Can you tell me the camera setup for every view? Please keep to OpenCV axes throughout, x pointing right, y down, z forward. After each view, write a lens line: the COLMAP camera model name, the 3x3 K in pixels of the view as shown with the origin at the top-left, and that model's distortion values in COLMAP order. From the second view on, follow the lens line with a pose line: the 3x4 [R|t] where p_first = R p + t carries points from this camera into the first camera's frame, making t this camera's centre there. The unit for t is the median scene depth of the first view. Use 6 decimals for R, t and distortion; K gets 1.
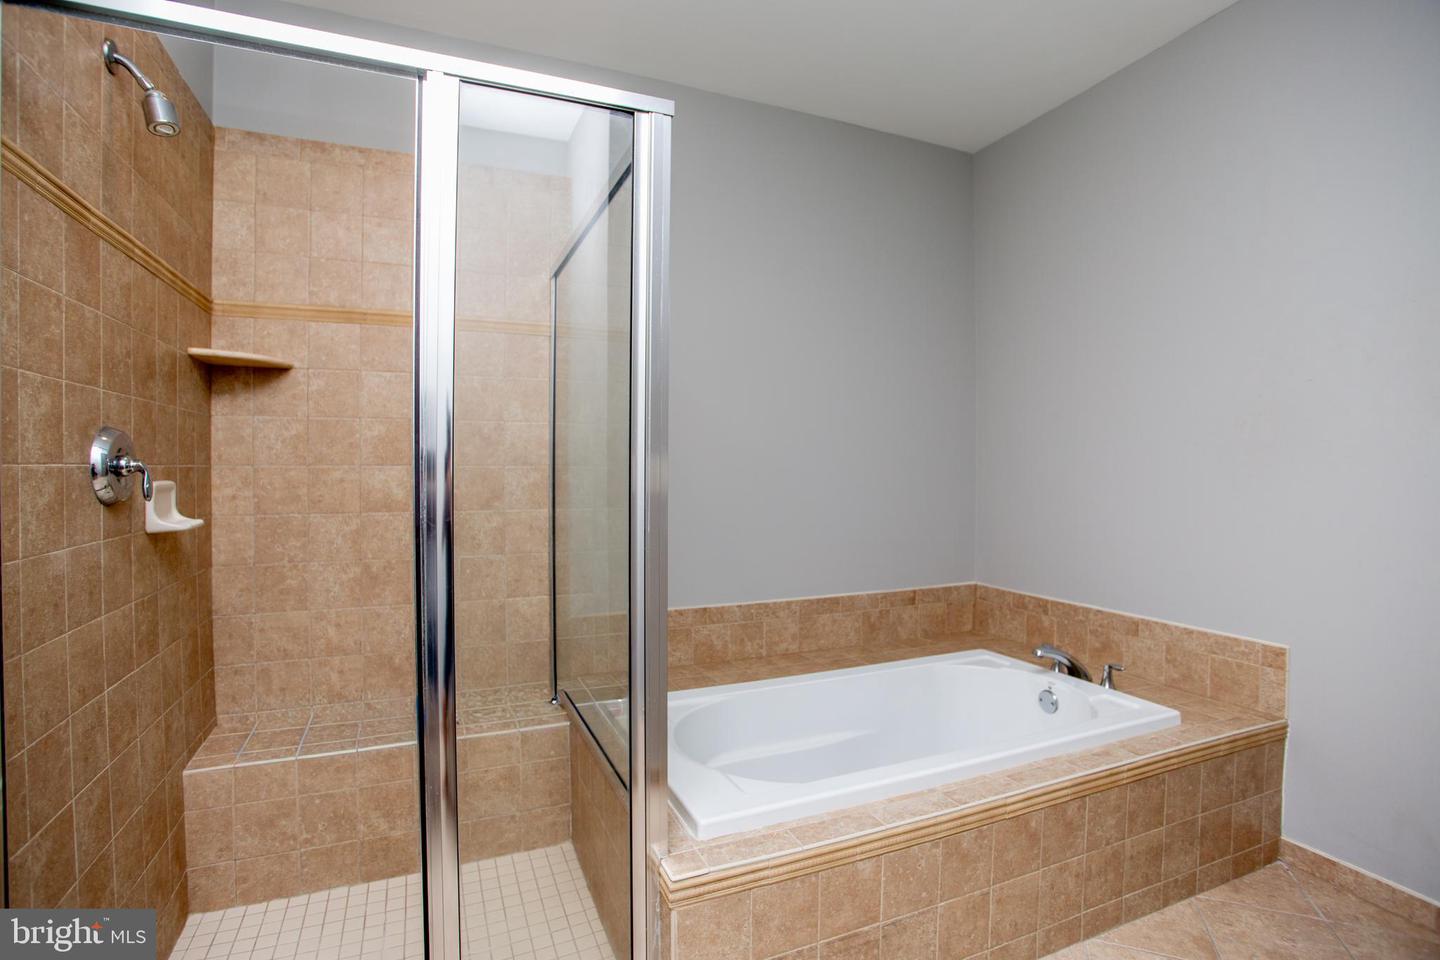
lens RADIAL K [[704.9, 0, 715.1], [0, 704.9, 474.1], [0, 0, 1]] dist [-0.081053, 0.033526]
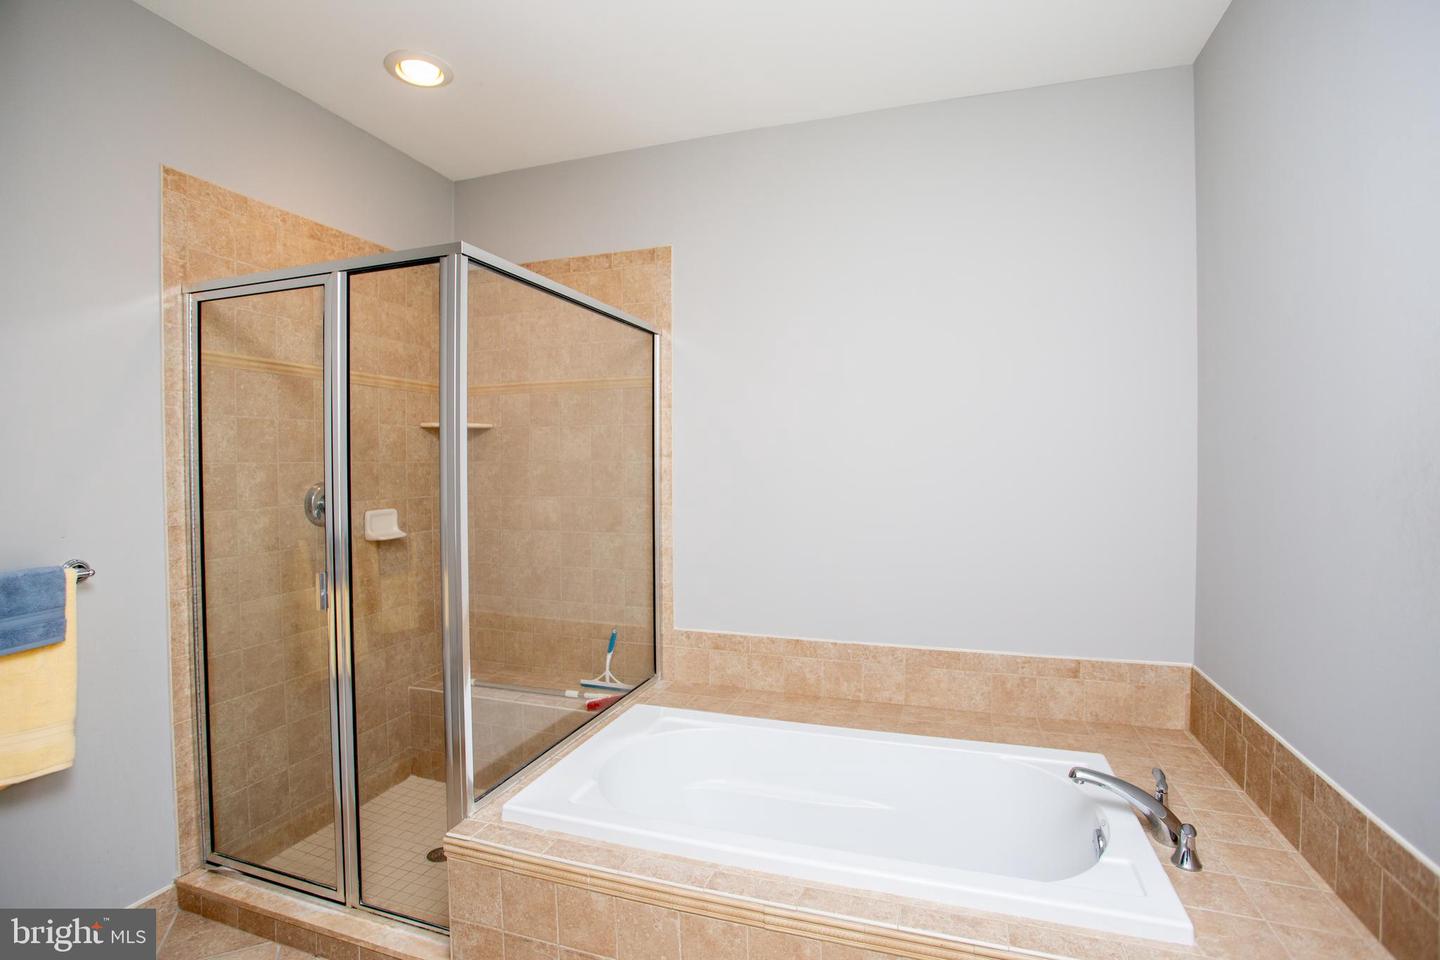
lens RADIAL K [[704.9, 0, 715.1], [0, 704.9, 474.1], [0, 0, 1]] dist [-0.081053, 0.033526]
pose [[0.741218, 0.008162, -0.671215, 0.644275], [-0.001271, 0.999941, 0.010756, -0.065789], [0.671263, -0.007120, 0.741185, 0.197400]]
